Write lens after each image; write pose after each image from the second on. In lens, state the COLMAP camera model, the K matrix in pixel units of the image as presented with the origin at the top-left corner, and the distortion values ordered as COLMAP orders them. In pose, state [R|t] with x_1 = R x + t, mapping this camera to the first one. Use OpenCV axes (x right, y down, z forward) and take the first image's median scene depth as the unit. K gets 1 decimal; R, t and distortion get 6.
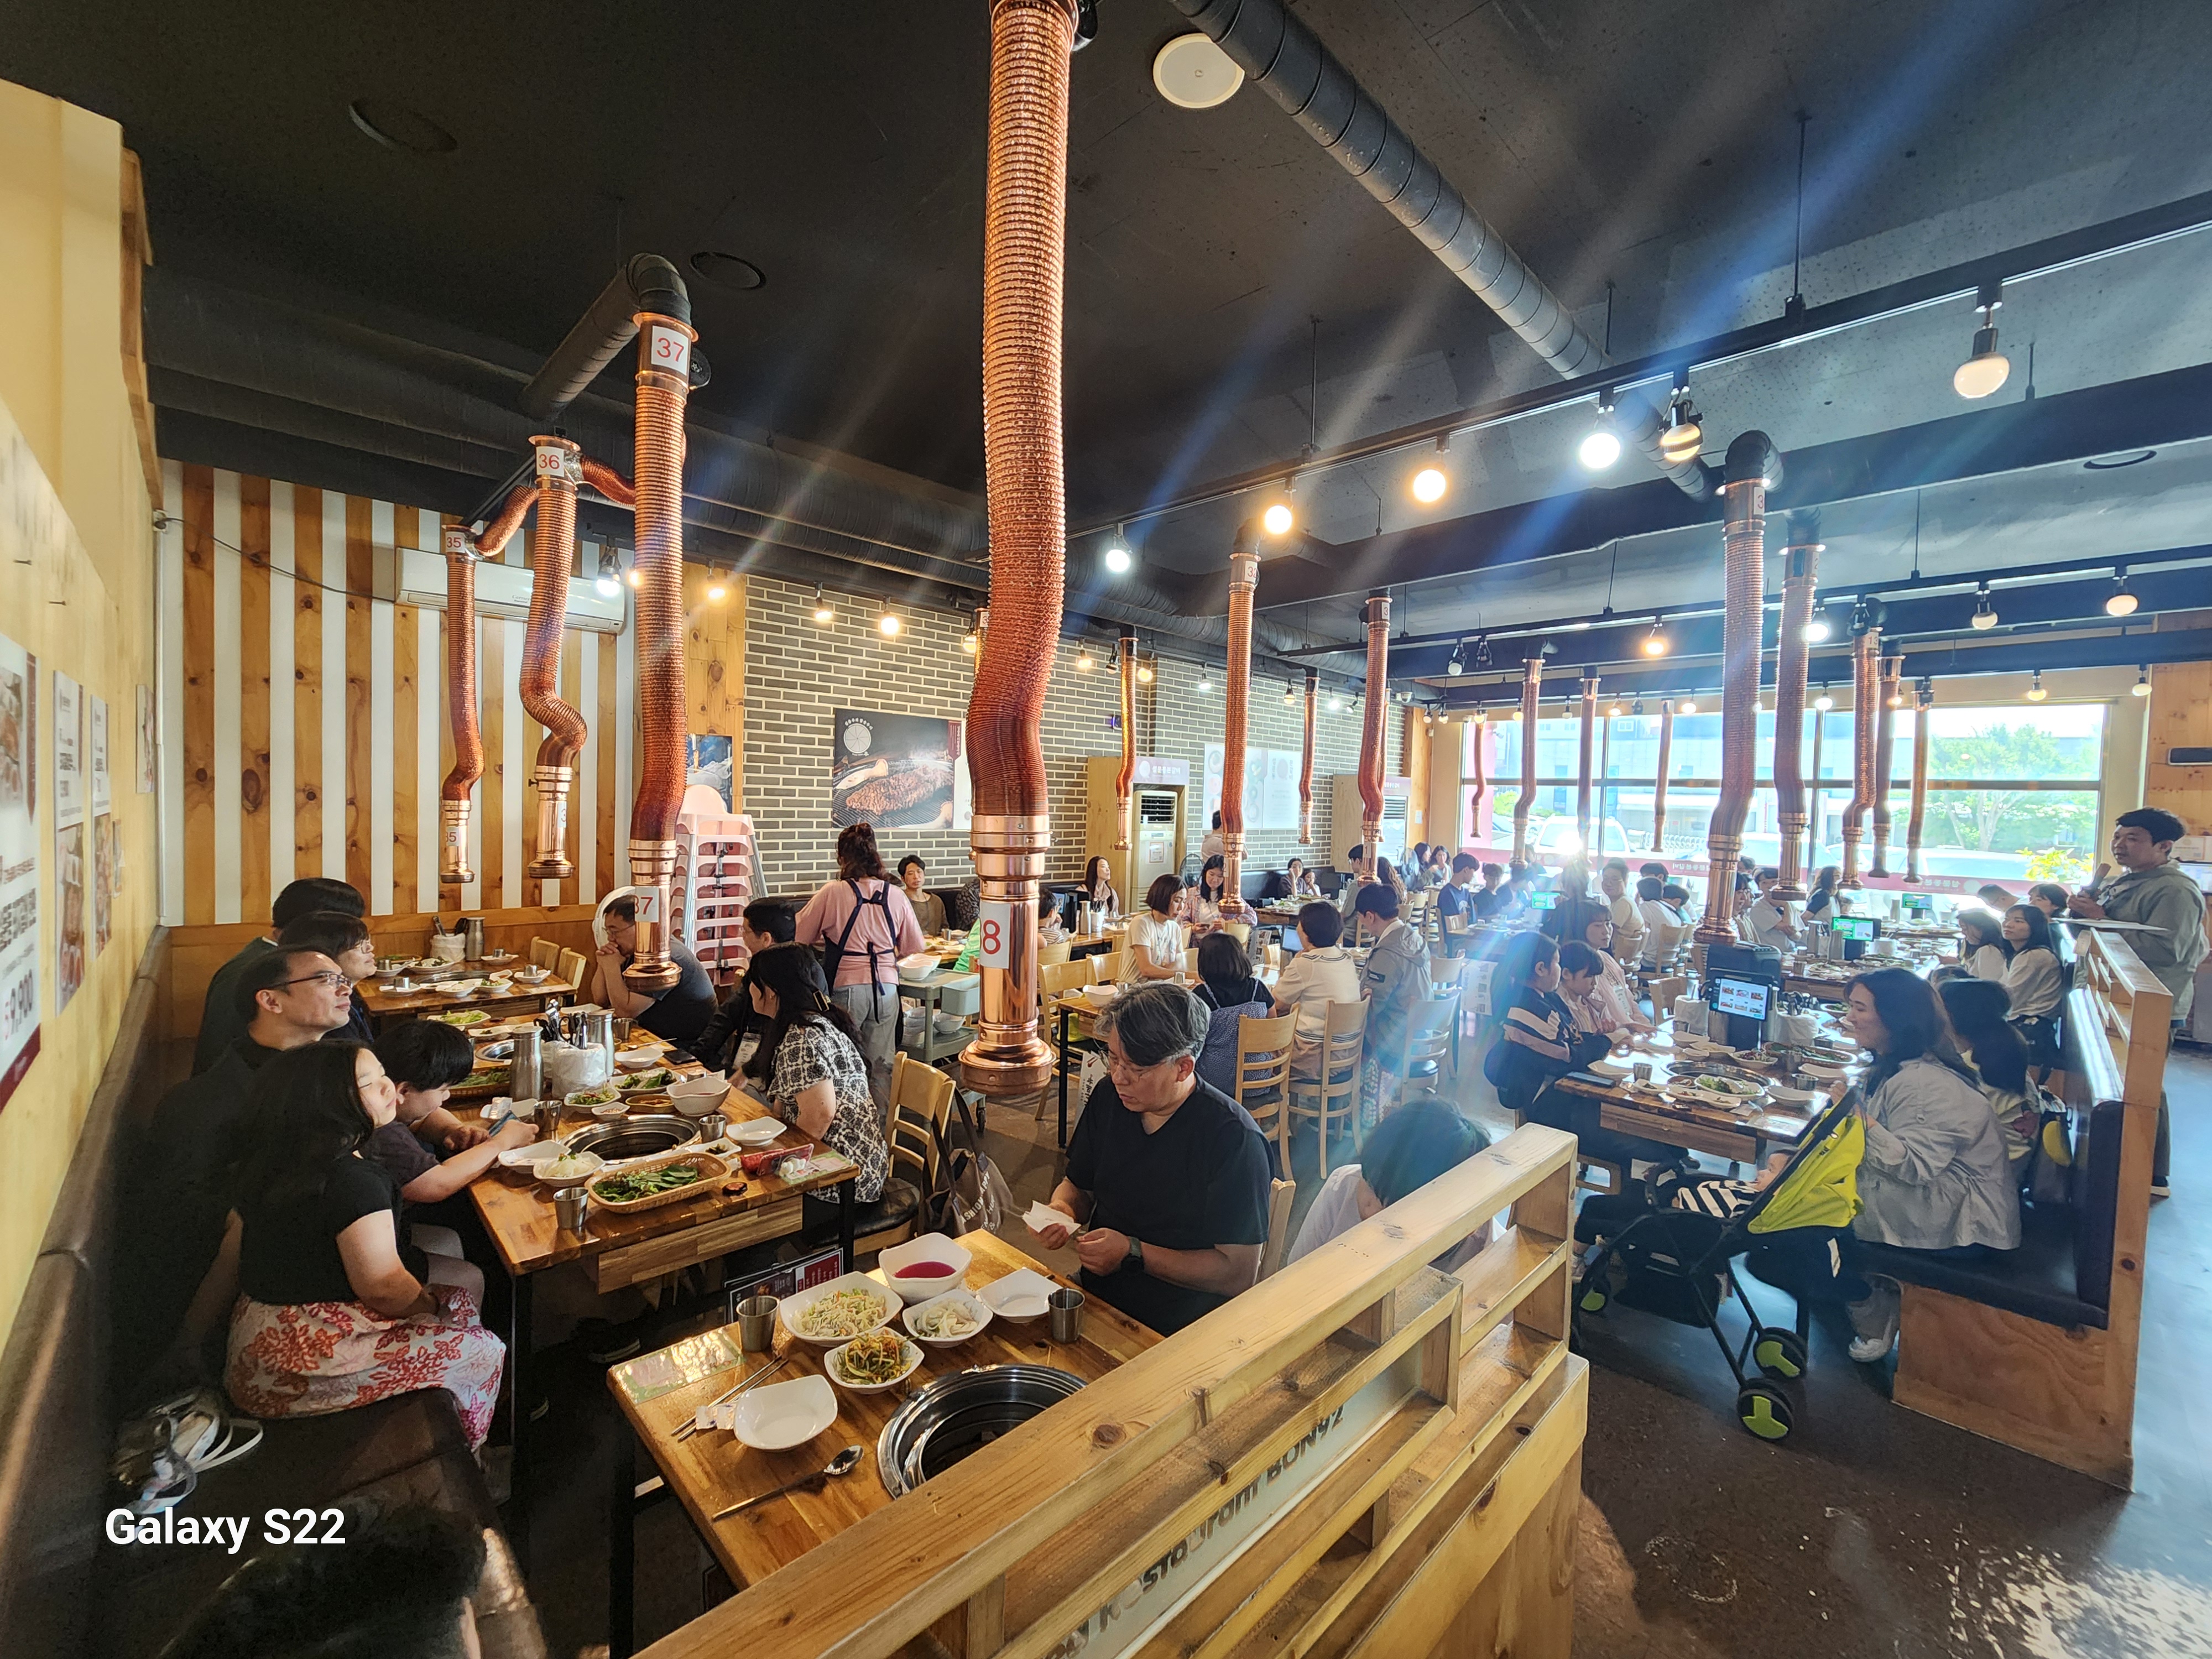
lens RADIAL K [[898.3, 0, 1123.9], [0, 898.3, 829.5], [0, 0, 1]] dist [-0.004643, -0.000011]
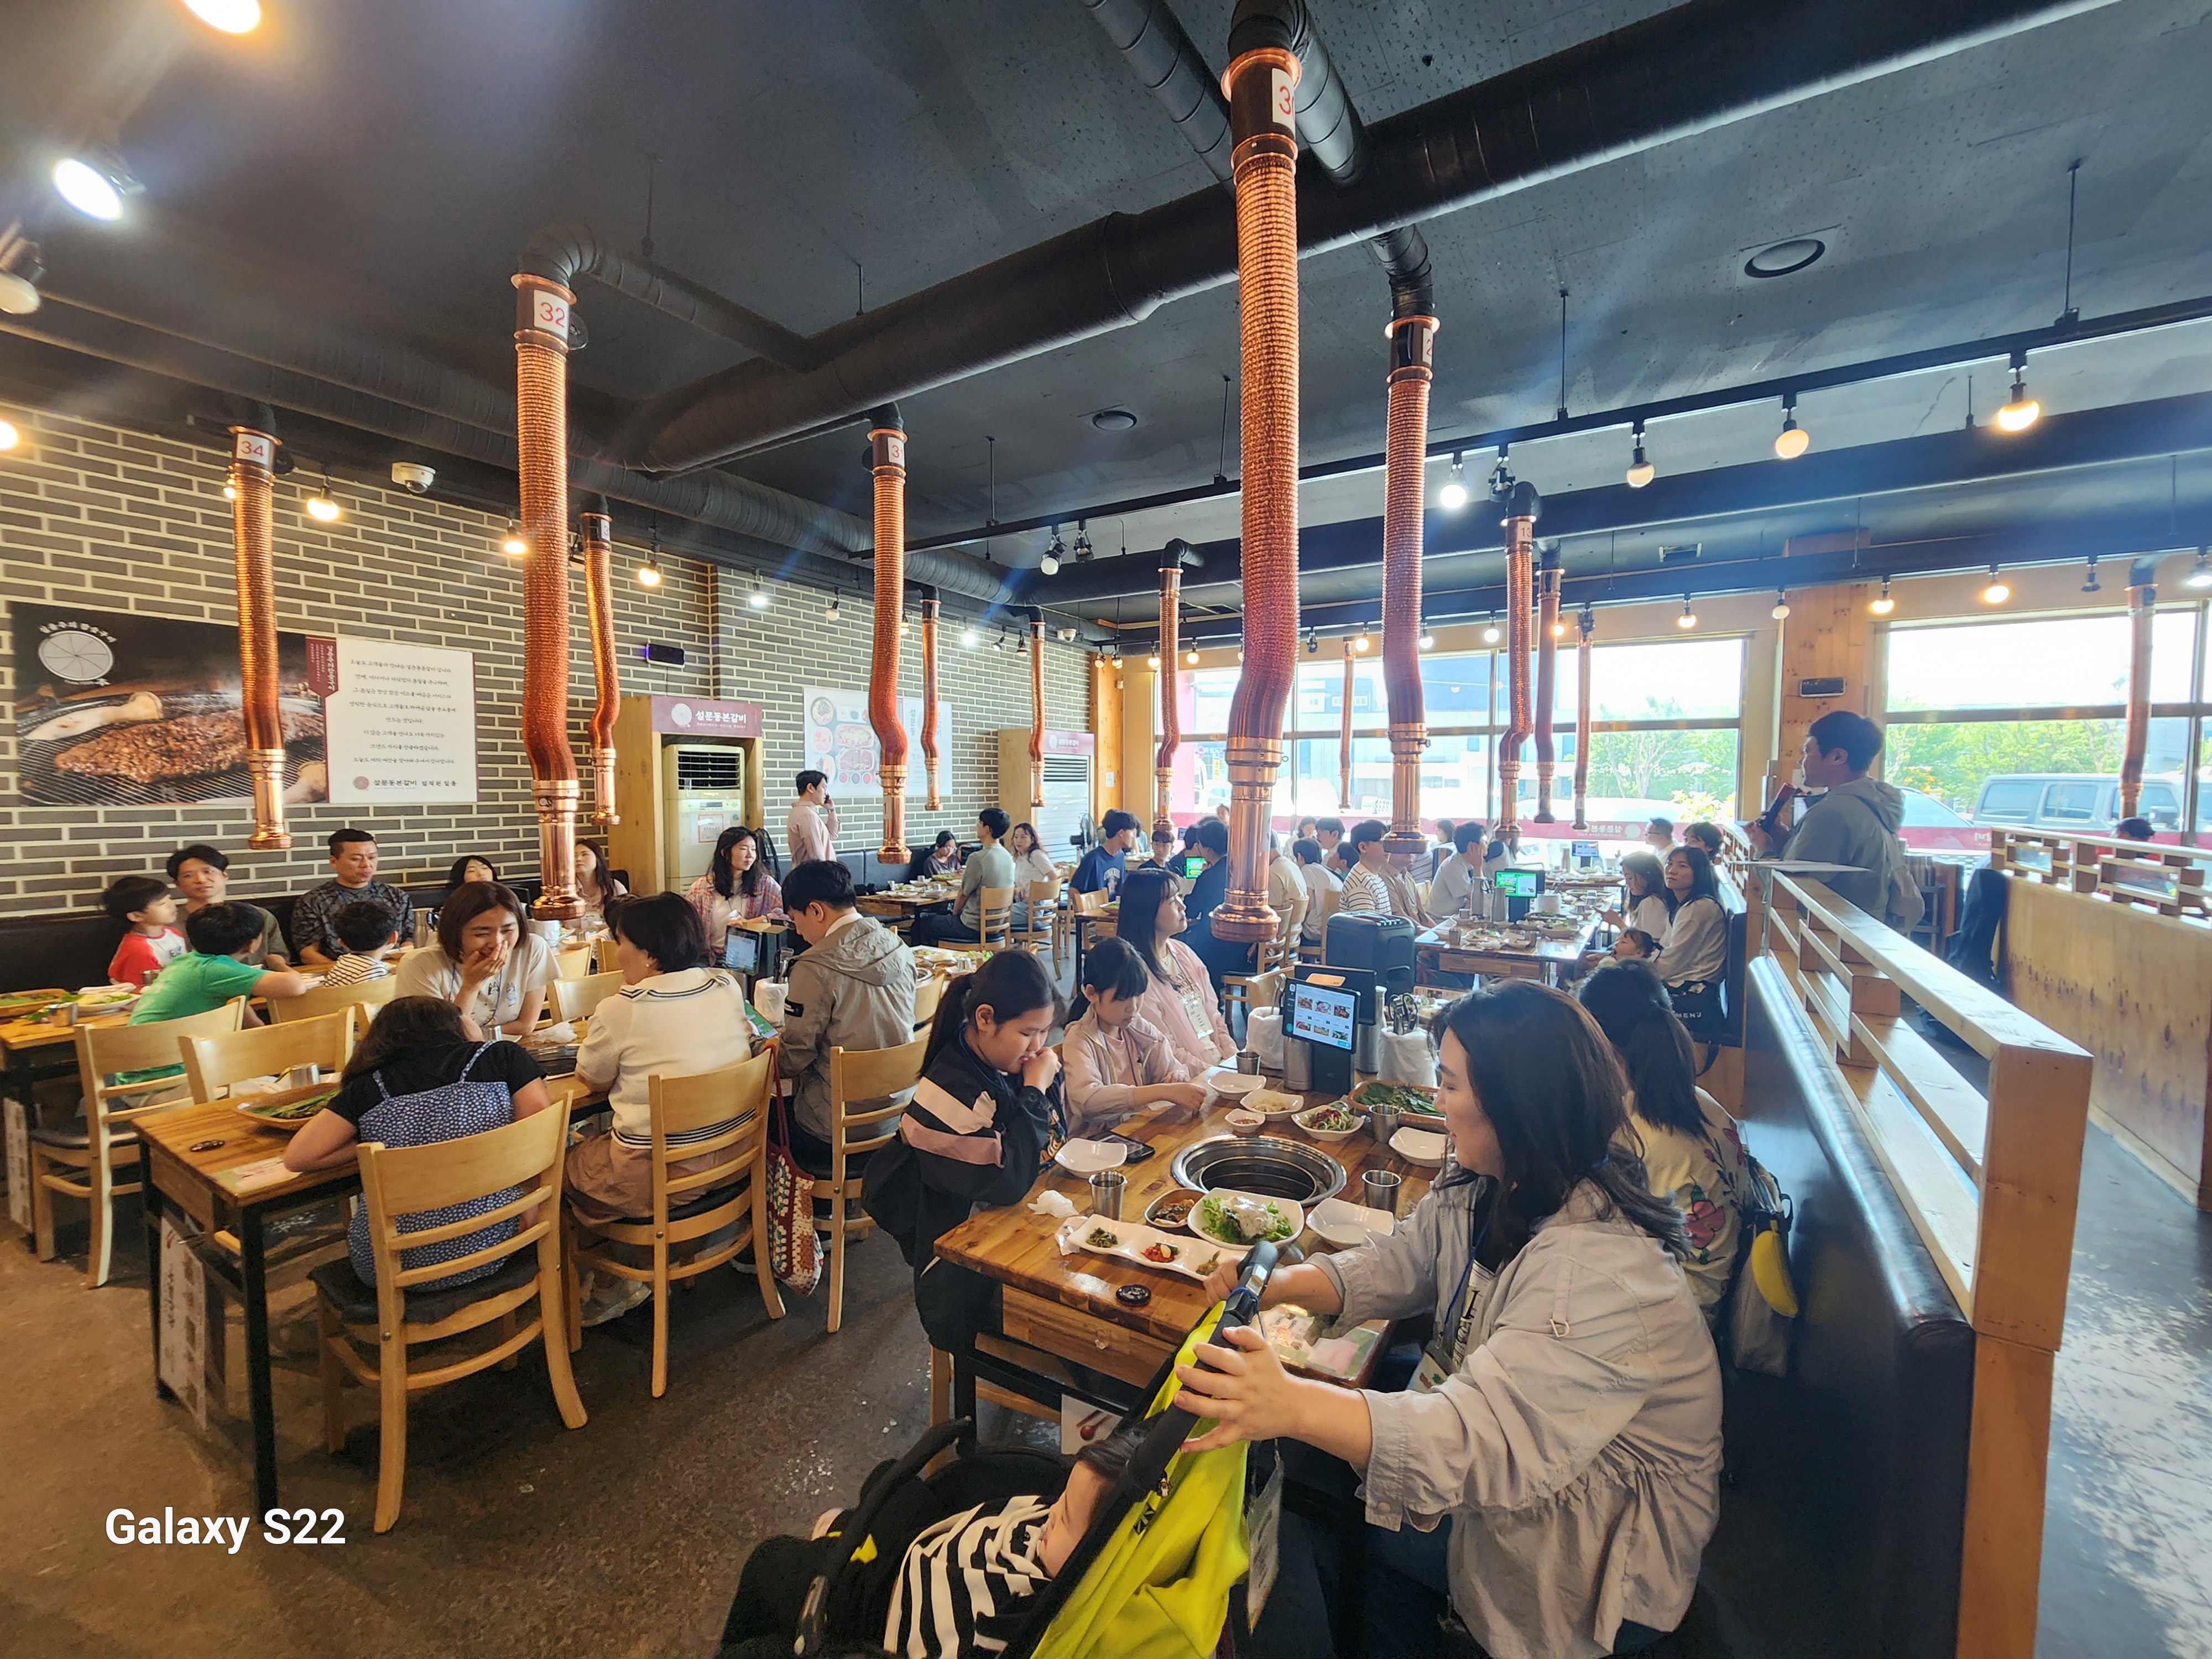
lens RADIAL K [[898.3, 0, 1124.3], [0, 898.3, 829.0], [0, 0, 1]] dist [-0.004643, -0.000011]
pose [[0.969749, -0.039002, 0.240970, 0.231294], [0.033837, 0.999101, 0.025536, 0.022642], [-0.241750, -0.016610, 0.970197, 0.244431]]
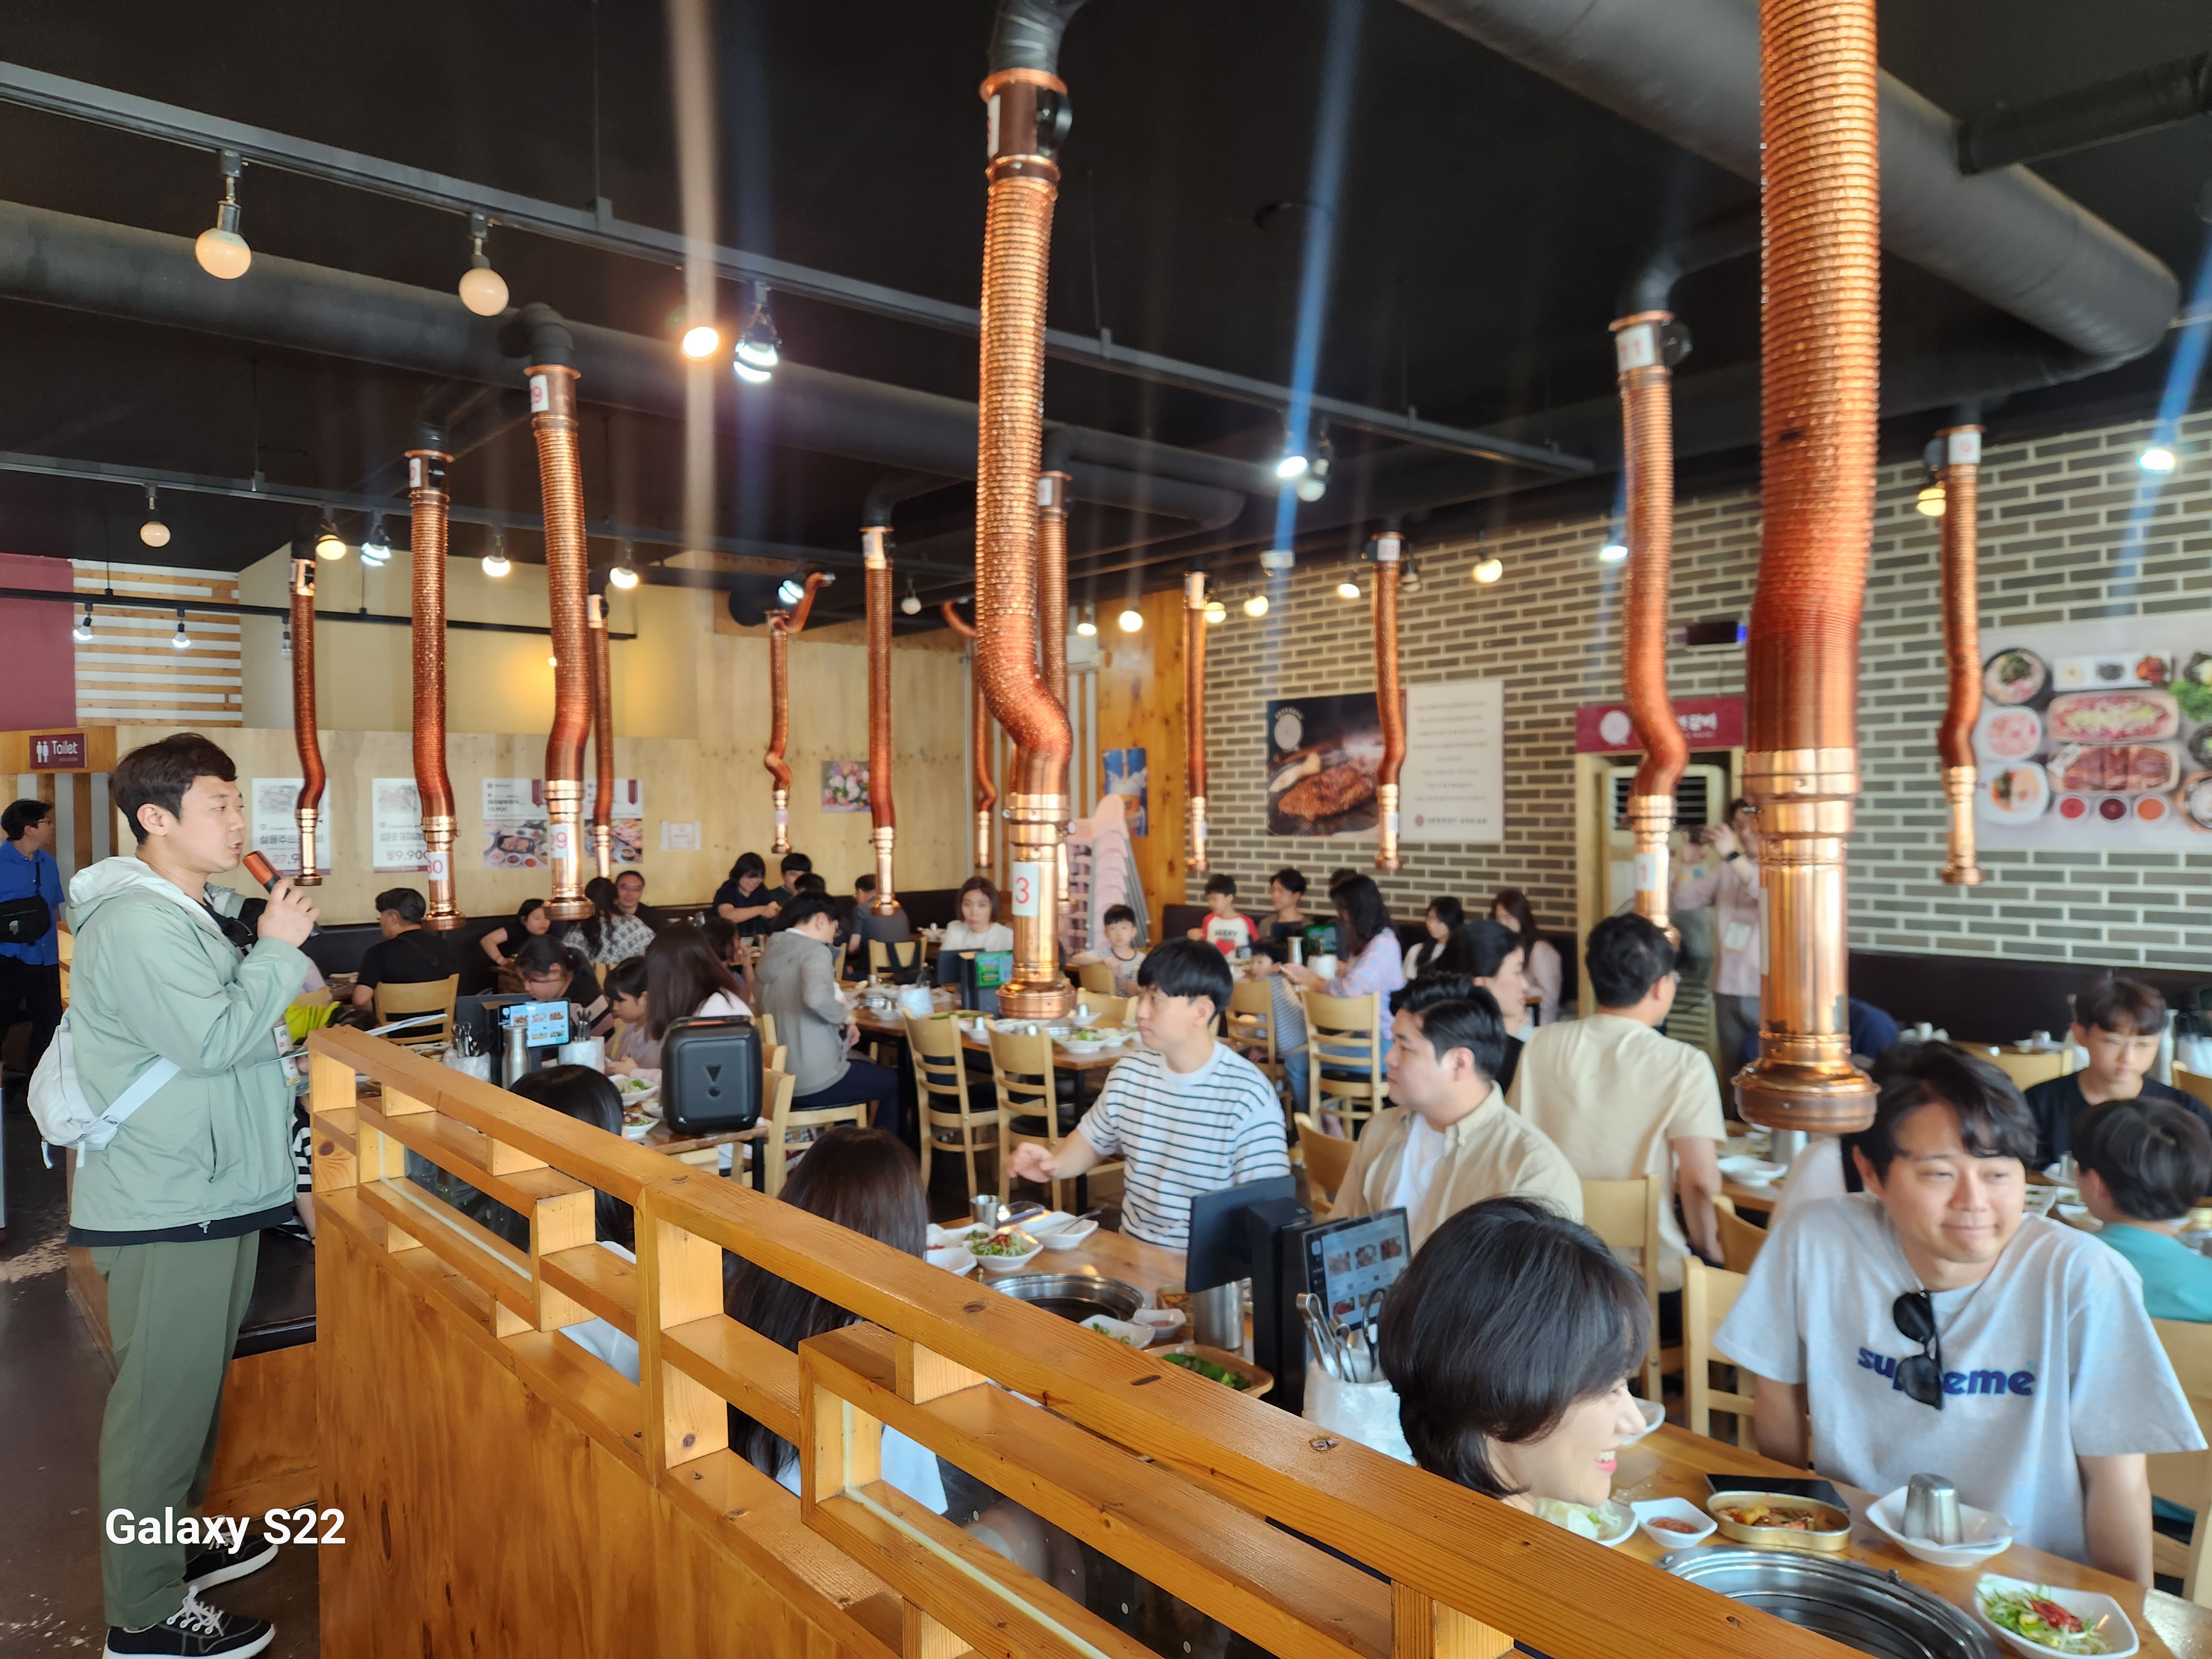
lens RADIAL K [[1484.6, 0, 1108.1], [0, 1484.6, 823.4], [0, 0, 1]] dist [0.007371, 0.000581]
pose [[-0.085796, -0.027411, -0.995936, 1.102757], [-0.035622, 0.999067, -0.024429, 0.026181], [0.995676, 0.033381, -0.086692, 0.939300]]
